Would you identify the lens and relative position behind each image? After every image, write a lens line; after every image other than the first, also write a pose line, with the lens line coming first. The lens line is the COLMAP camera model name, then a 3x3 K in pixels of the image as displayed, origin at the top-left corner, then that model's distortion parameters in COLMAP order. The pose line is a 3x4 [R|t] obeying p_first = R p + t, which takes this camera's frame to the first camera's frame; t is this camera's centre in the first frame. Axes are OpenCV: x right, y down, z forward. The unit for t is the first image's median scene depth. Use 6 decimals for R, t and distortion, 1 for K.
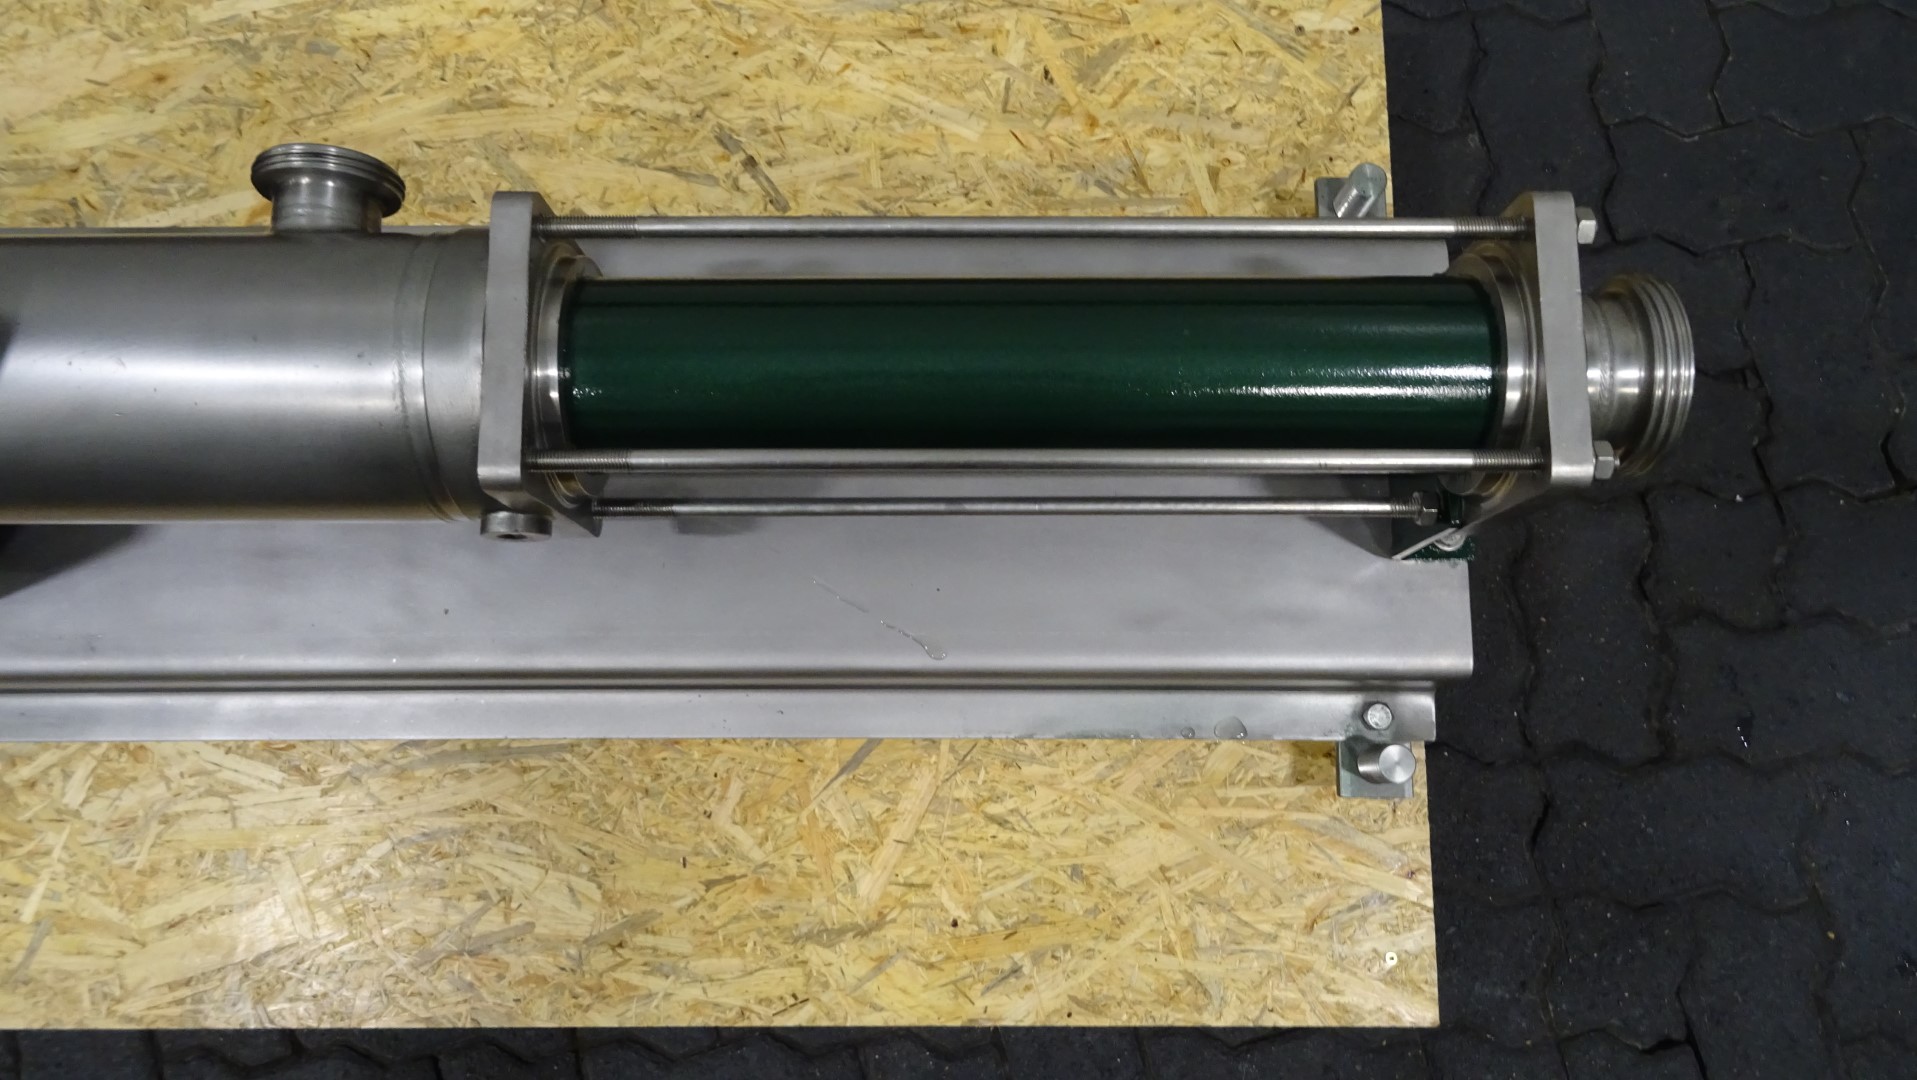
lens RADIAL K [[1366.1, 0, 971.4], [0, 1366.1, 539.1], [0, 0, 1]] dist [0.007295, -0.009101]
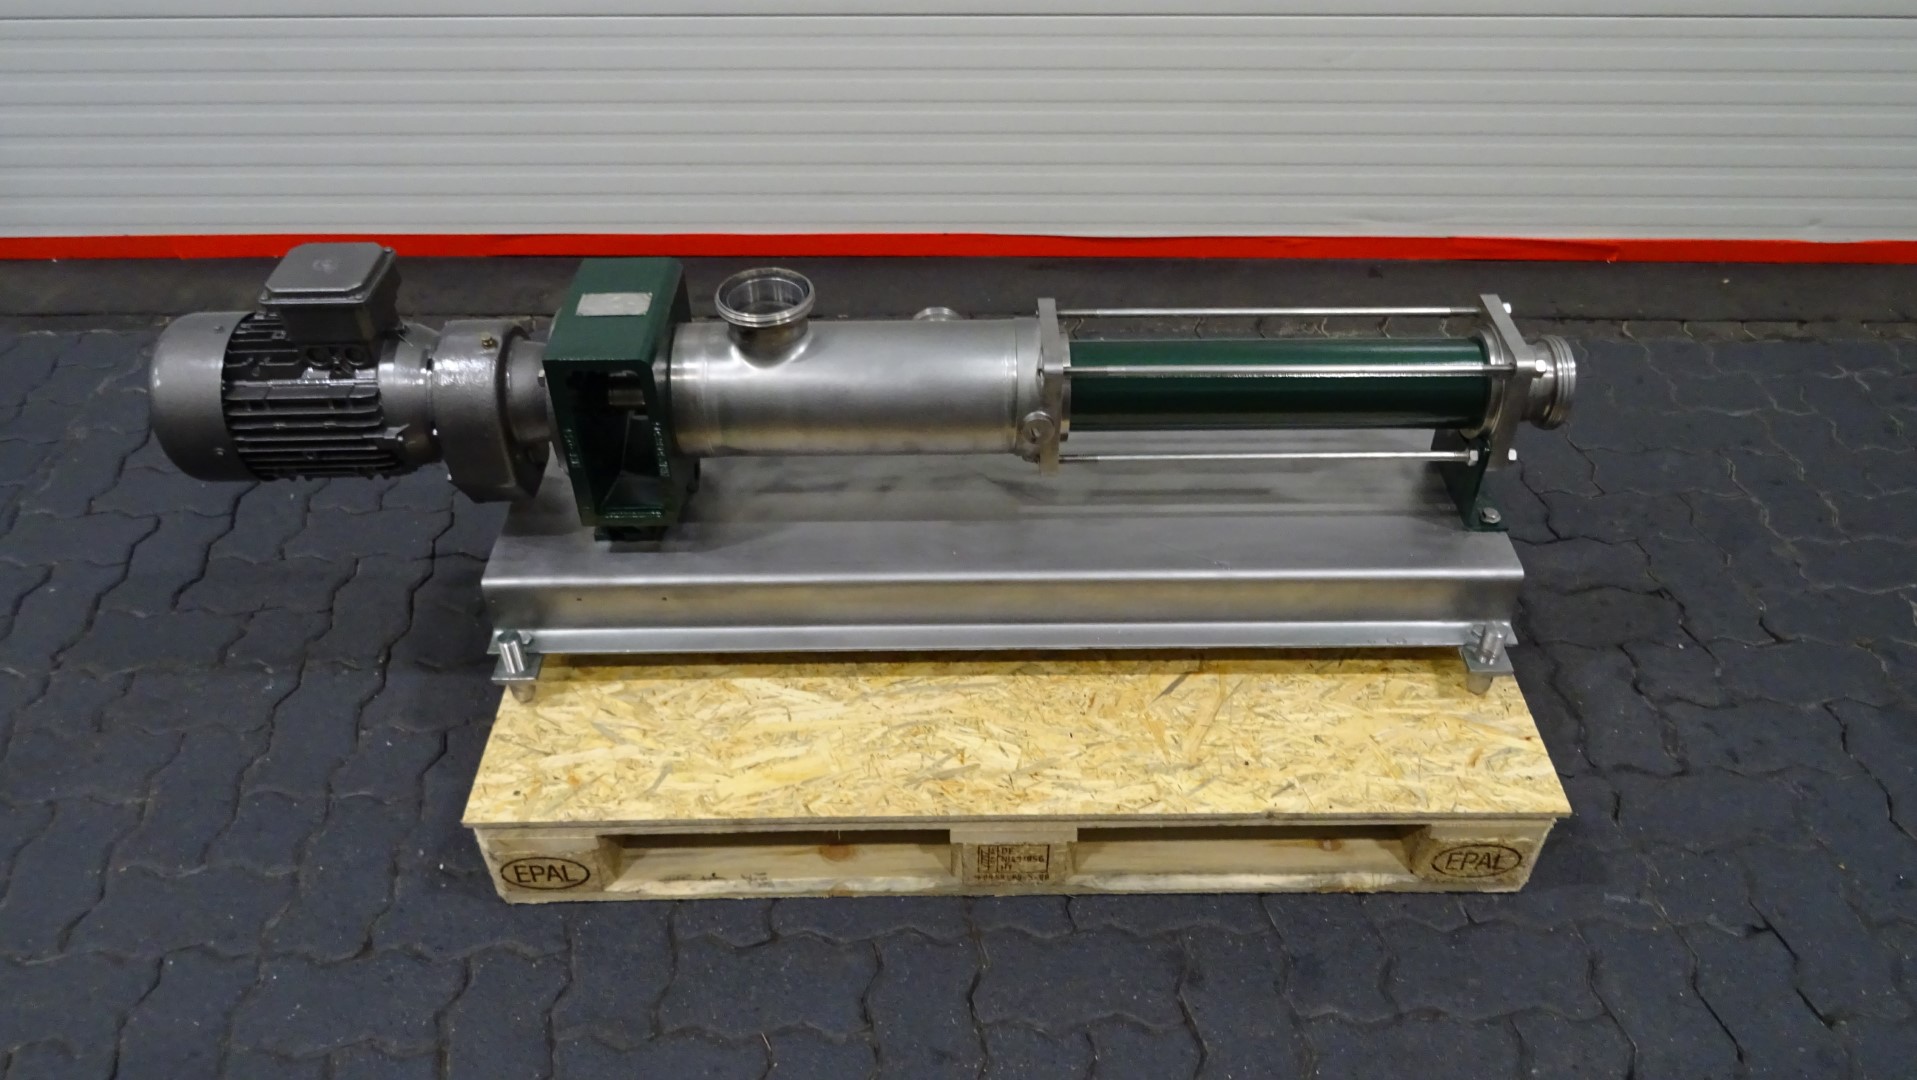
lens RADIAL K [[1366.1, 0, 960.1], [0, 1366.1, 533.4], [0, 0, 1]] dist [0.007295, -0.009101]
pose [[0.999983, -0.005832, -0.000603, -0.334888], [0.004048, 0.761227, -0.648473, 1.083673], [0.004241, 0.648459, 0.761238, -0.366717]]
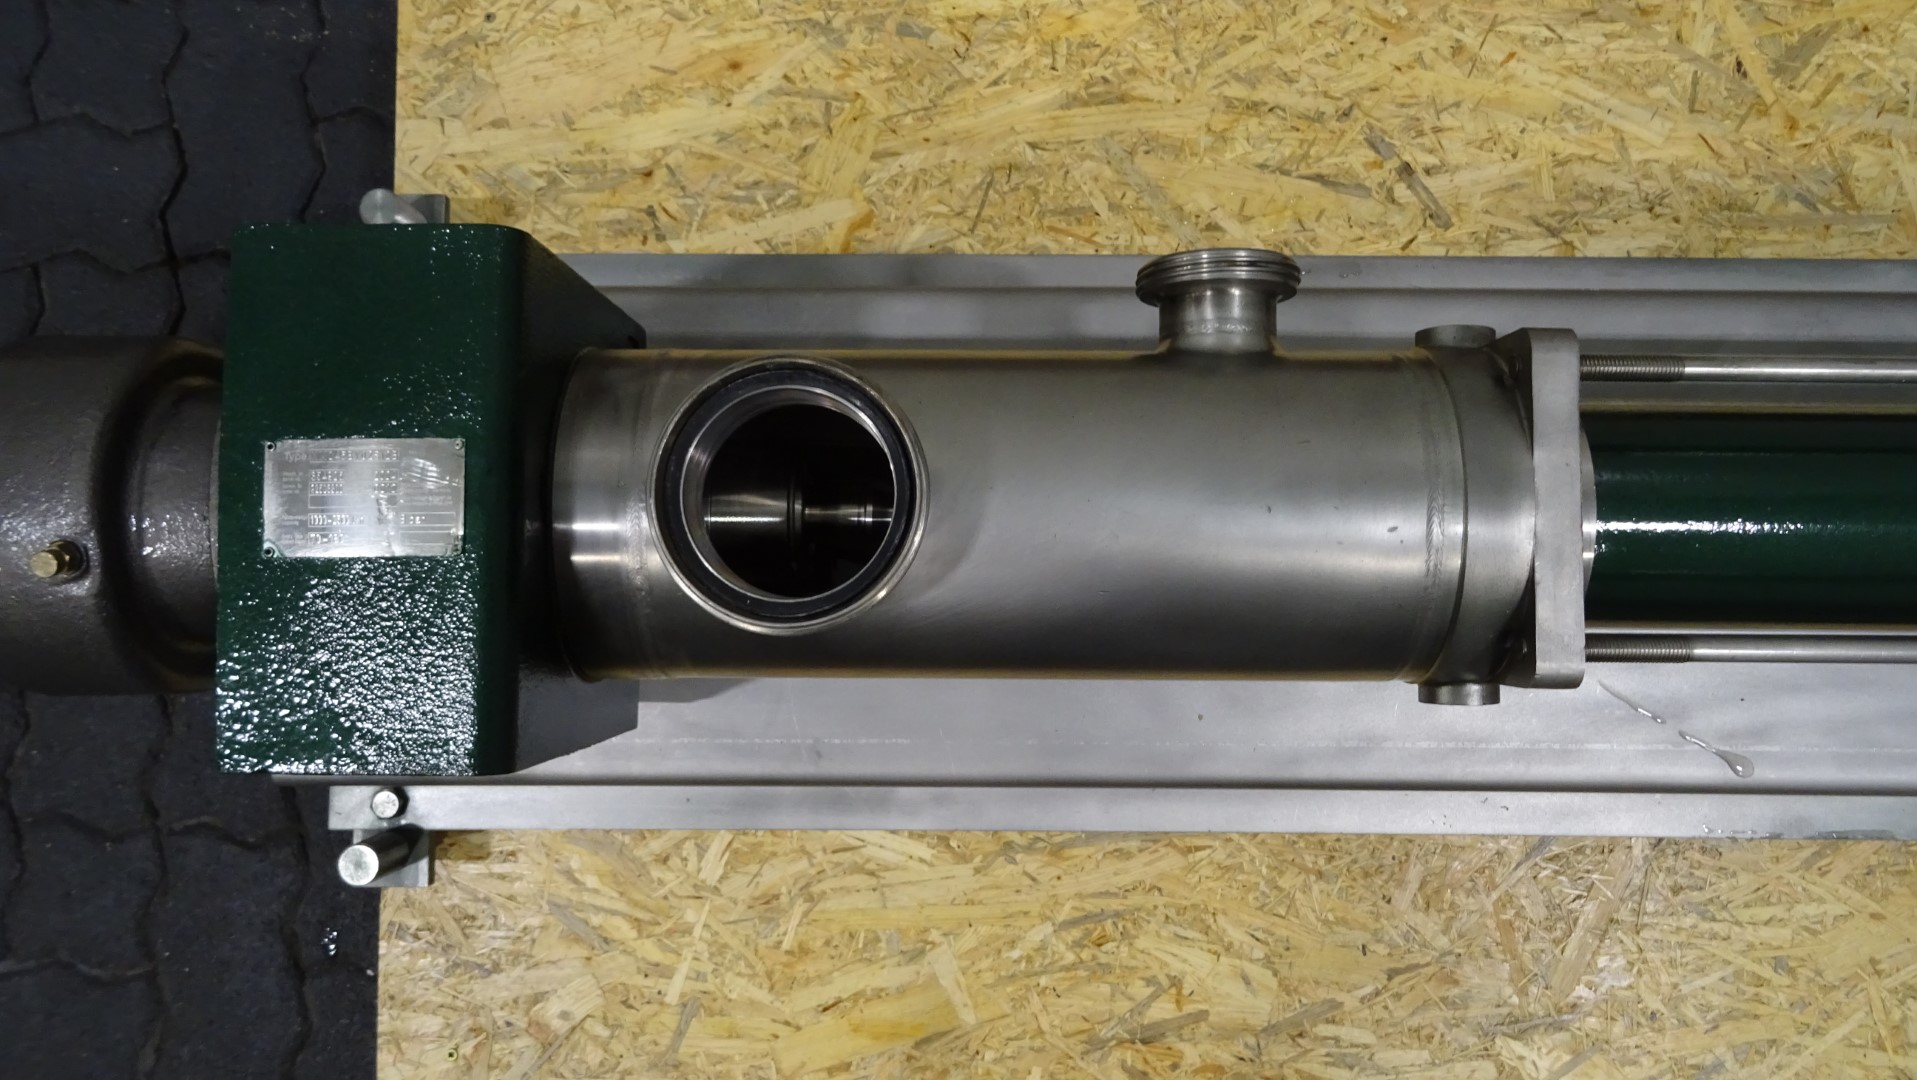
lens RADIAL K [[1366.1, 0, 954.0], [0, 1366.1, 528.3], [0, 0, 1]] dist [0.007295, -0.009101]
pose [[0.999943, 0.009166, -0.005554, -0.486192], [-0.008433, 0.992731, 0.120060, -0.161230], [0.006614, -0.120006, 0.992751, 0.096205]]
